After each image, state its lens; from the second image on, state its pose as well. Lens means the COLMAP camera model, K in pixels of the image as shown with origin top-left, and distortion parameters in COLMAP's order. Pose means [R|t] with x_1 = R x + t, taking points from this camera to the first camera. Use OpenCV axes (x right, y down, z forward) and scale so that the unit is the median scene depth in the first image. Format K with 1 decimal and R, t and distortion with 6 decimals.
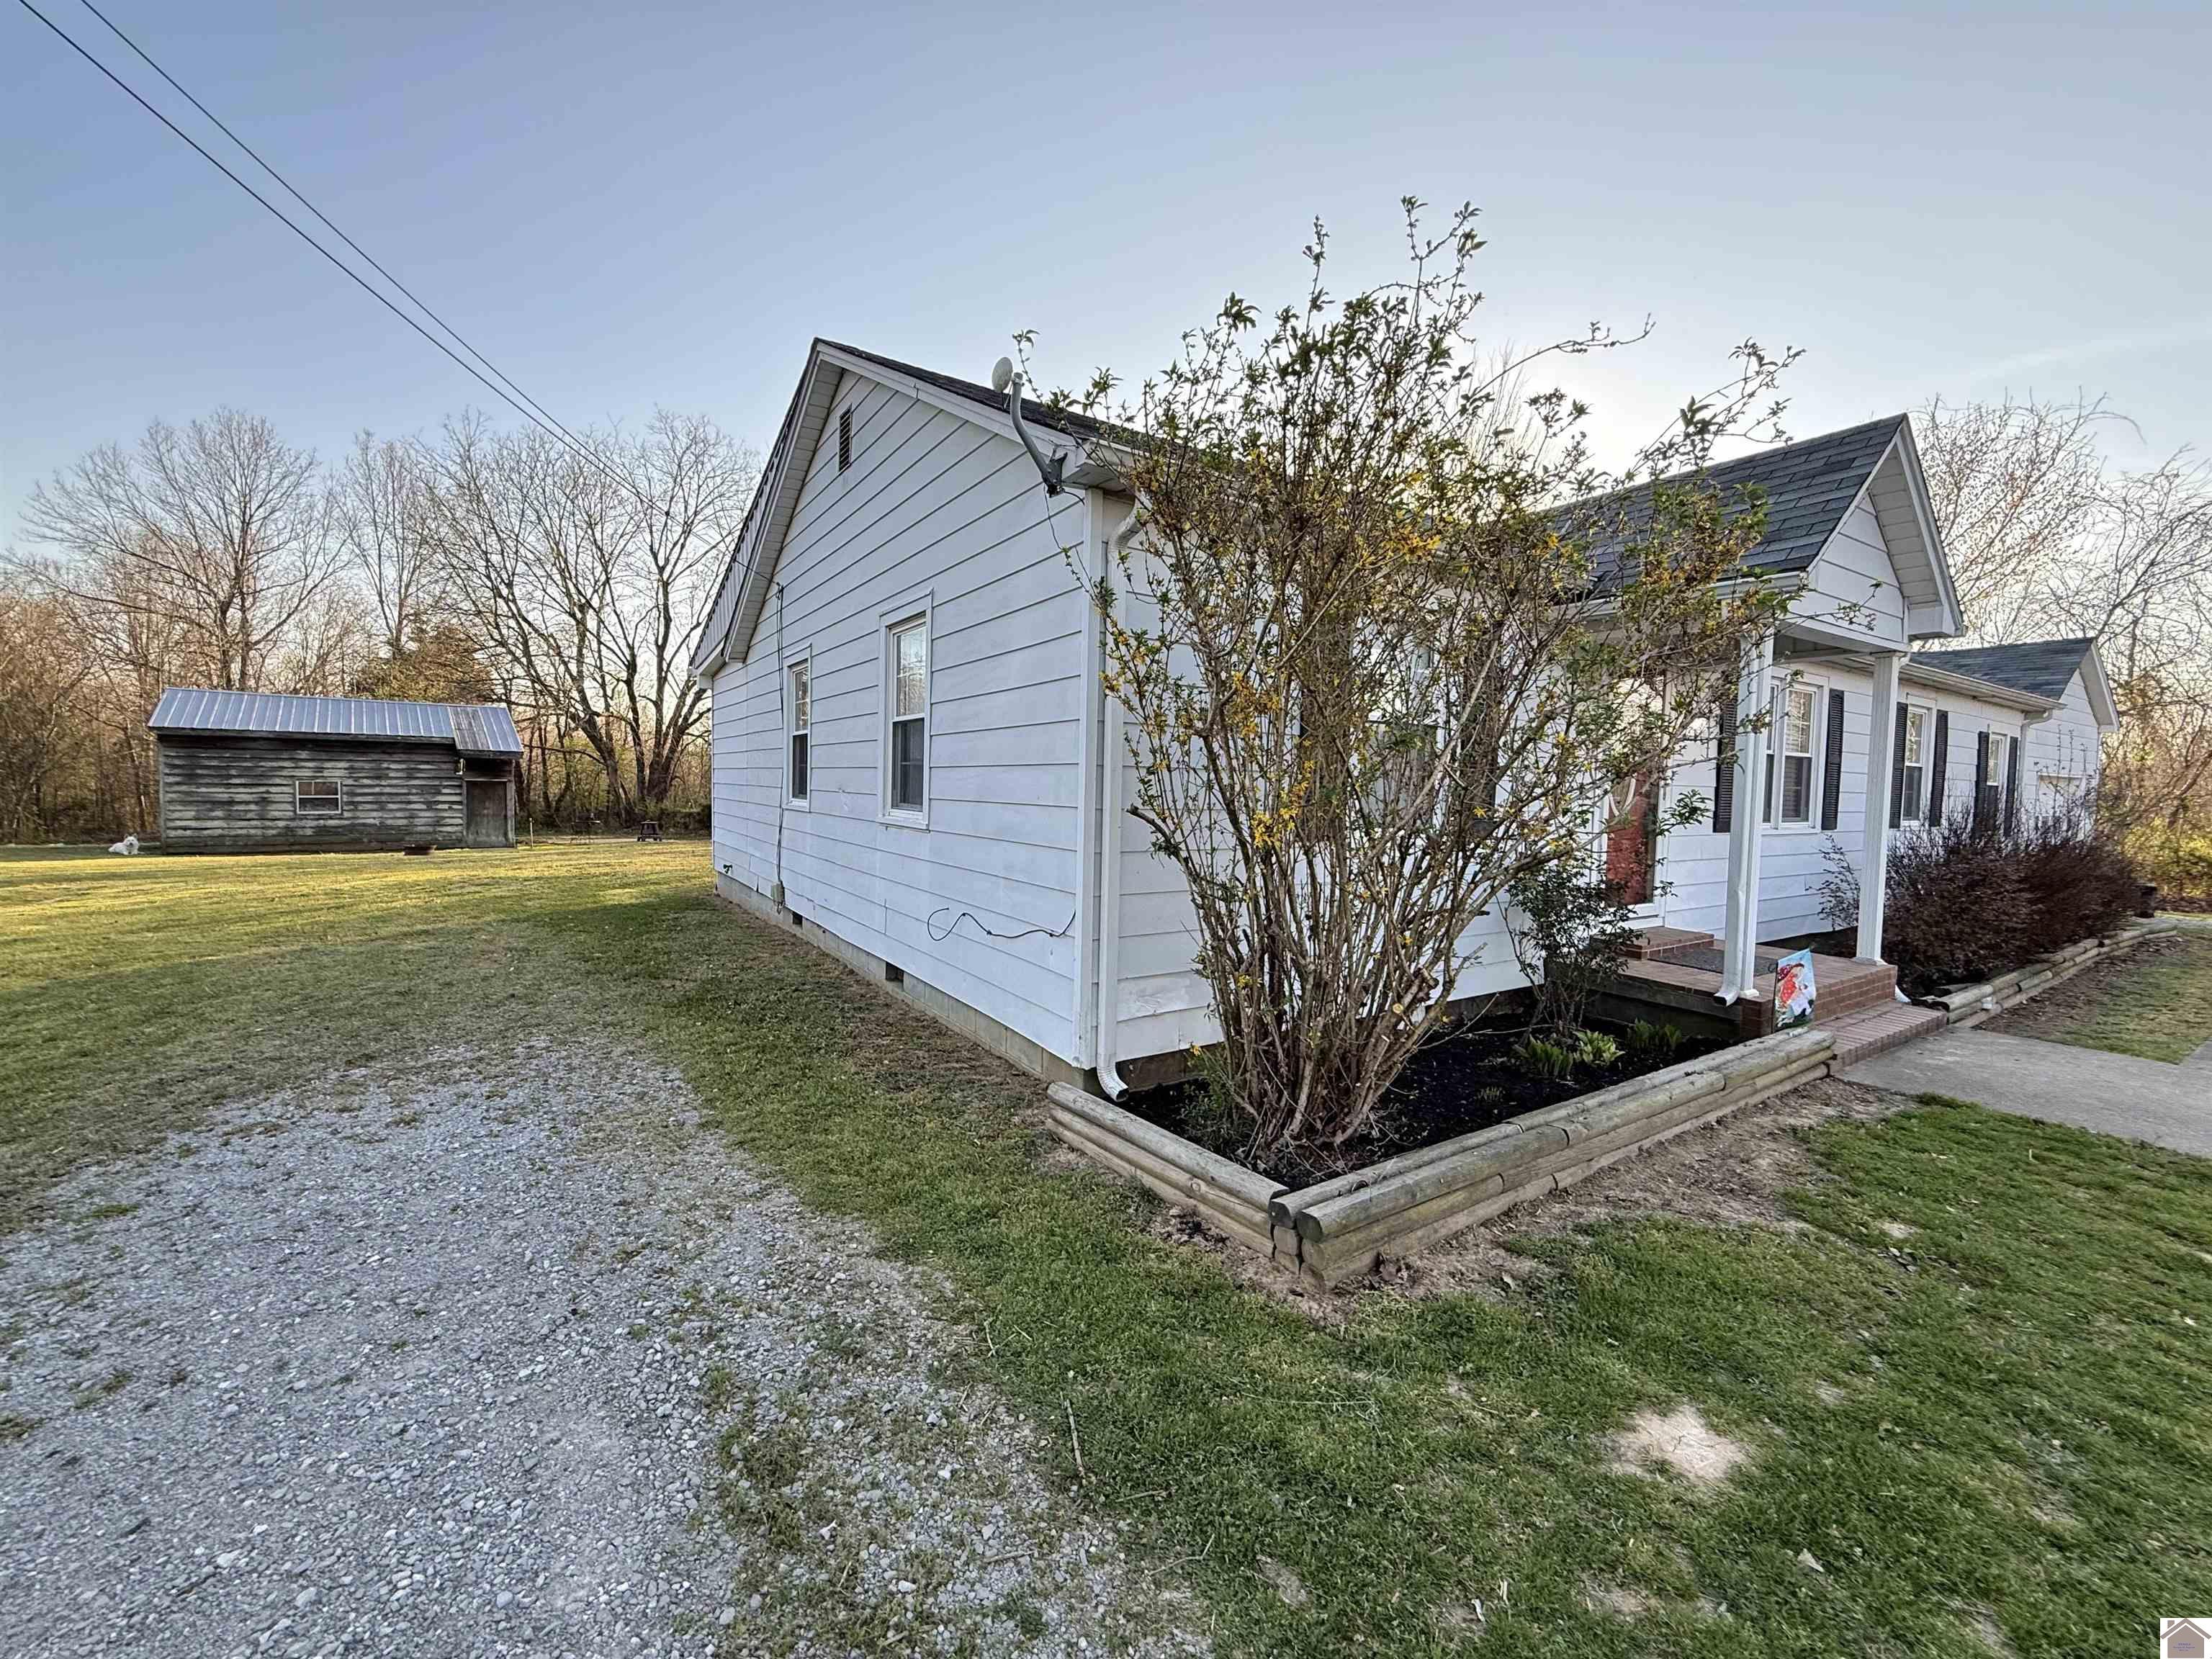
lens RADIAL K [[882.1, 0, 1106.0], [0, 882.1, 829.5], [0, 0, 1]] dist [0.001445, 0.000390]
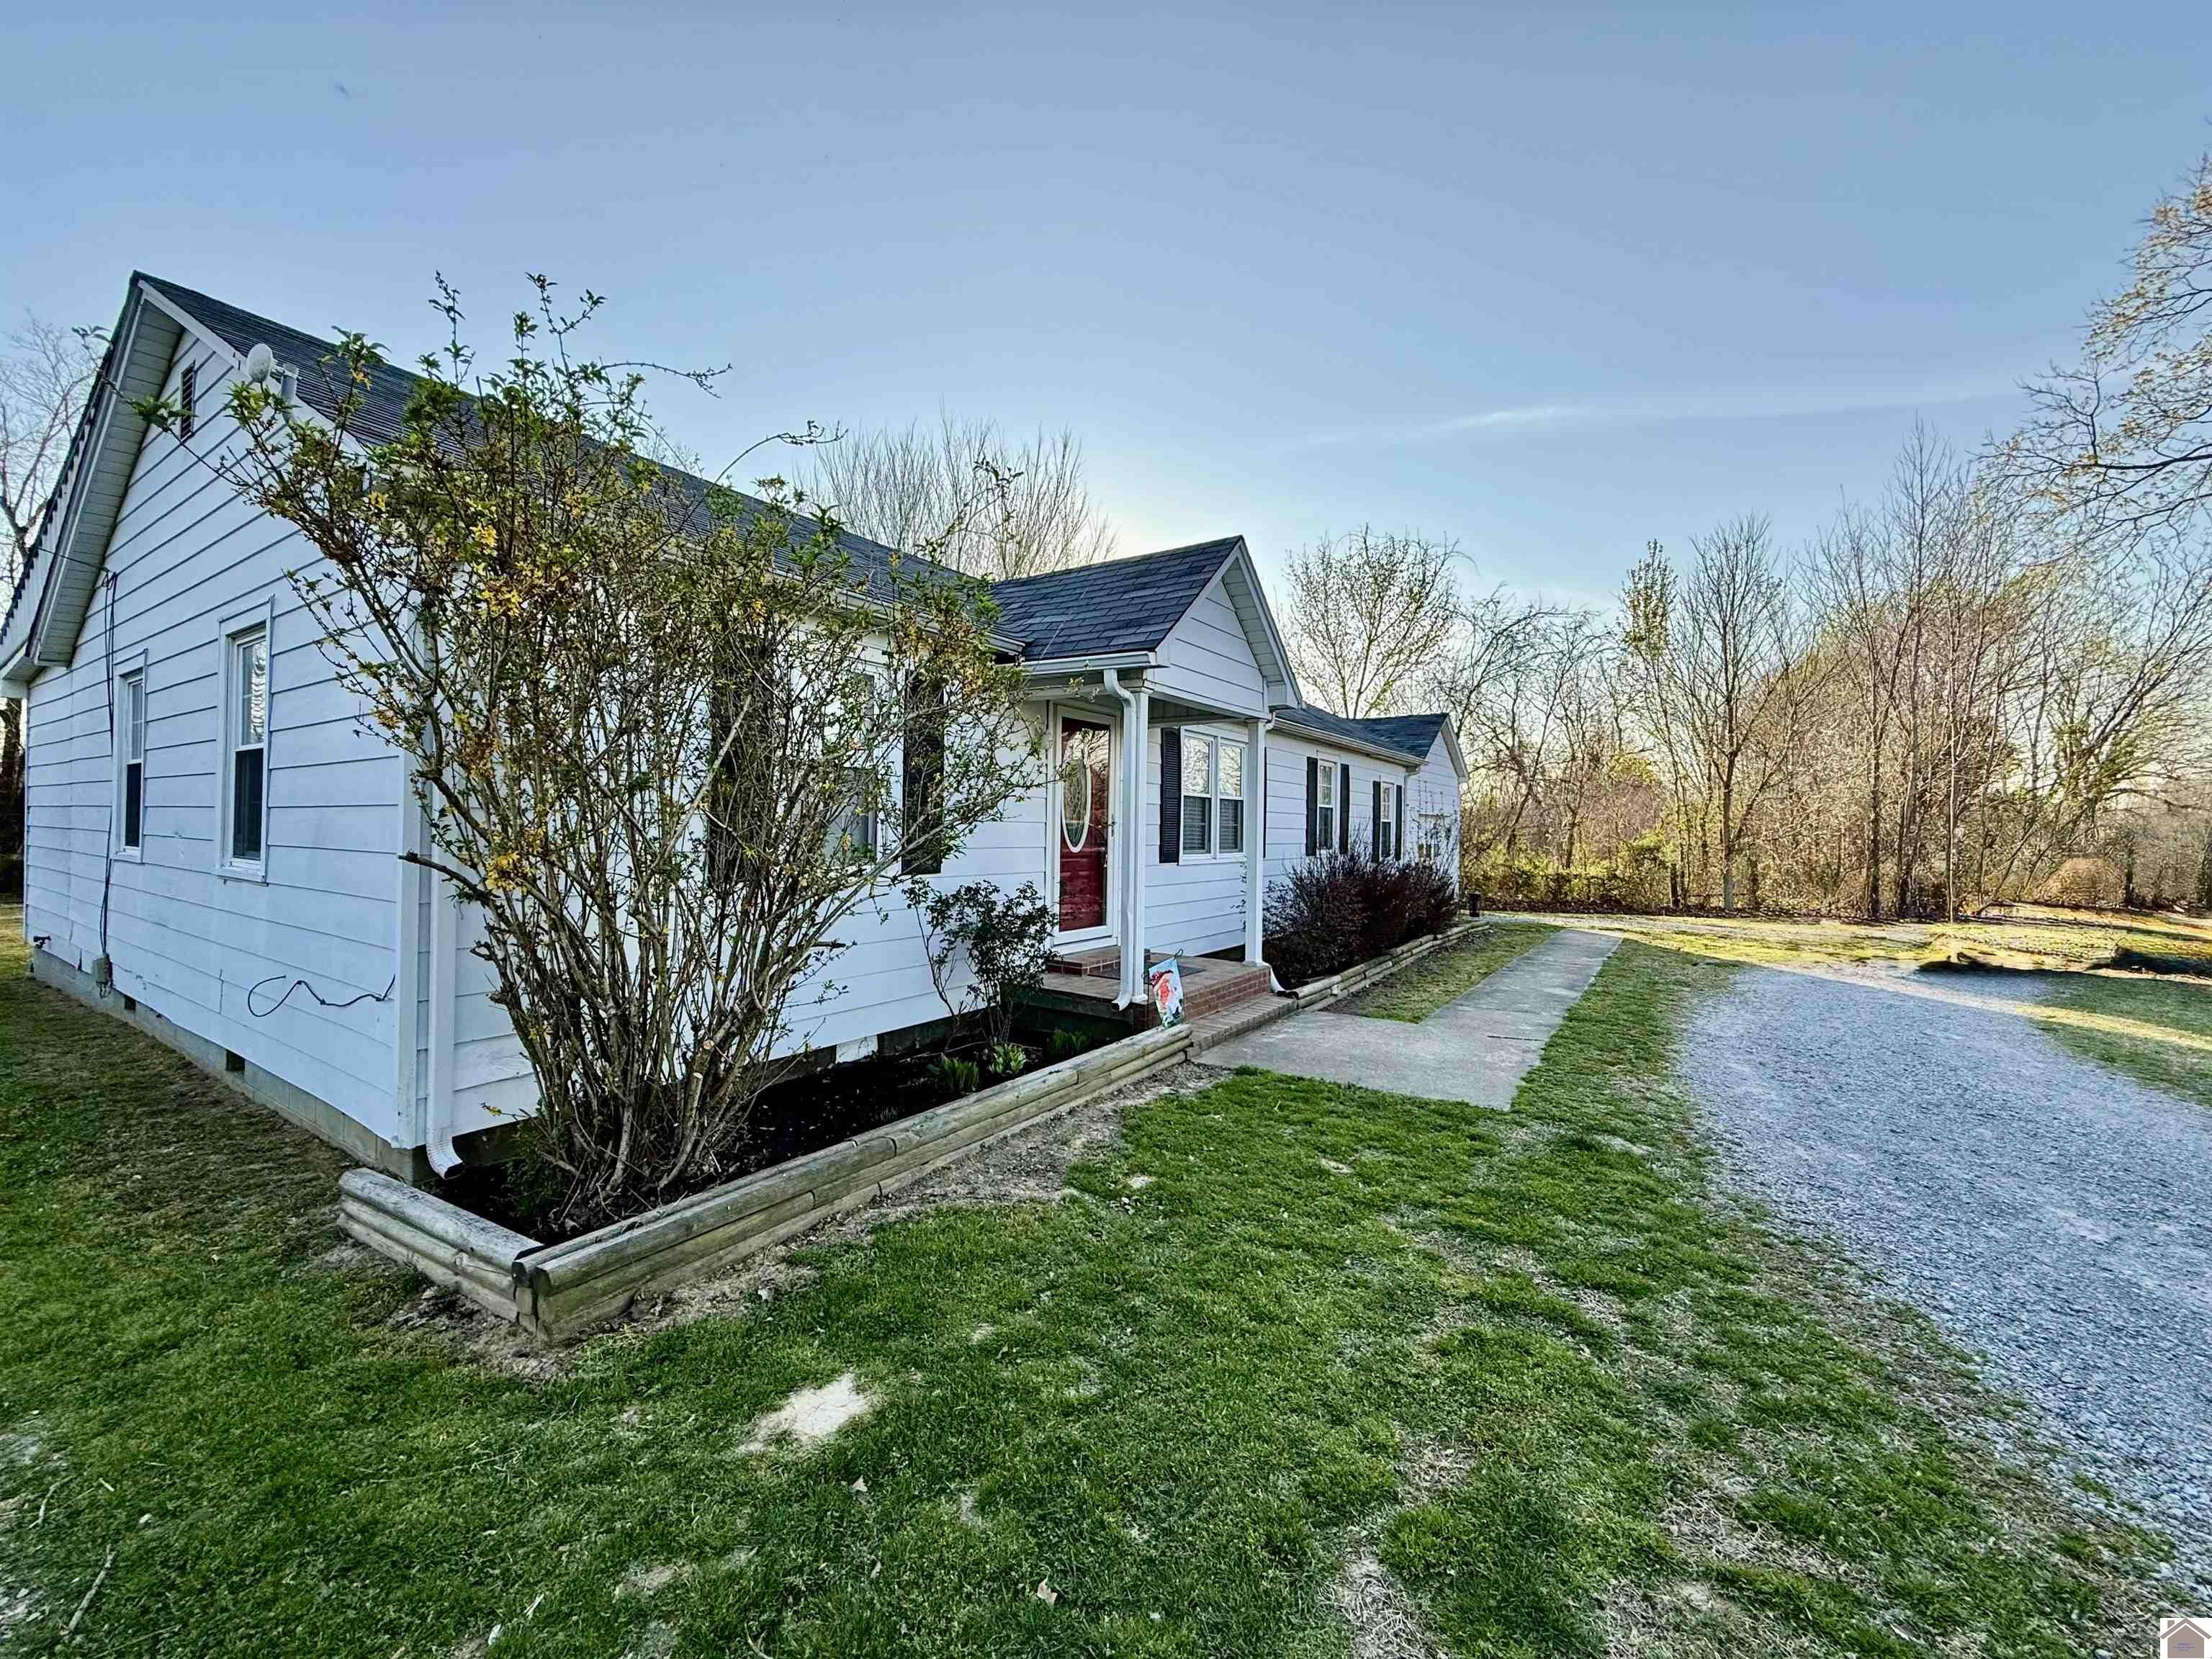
lens RADIAL K [[880.9, 0, 1104.1], [0, 880.9, 831.3], [0, 0, 1]] dist [0.001090, 0.000257]
pose [[0.917764, -0.008735, 0.397031, 0.283738], [0.024984, 0.999048, -0.035772, 0.002032], [-0.396341, 0.042749, 0.917108, -0.109997]]
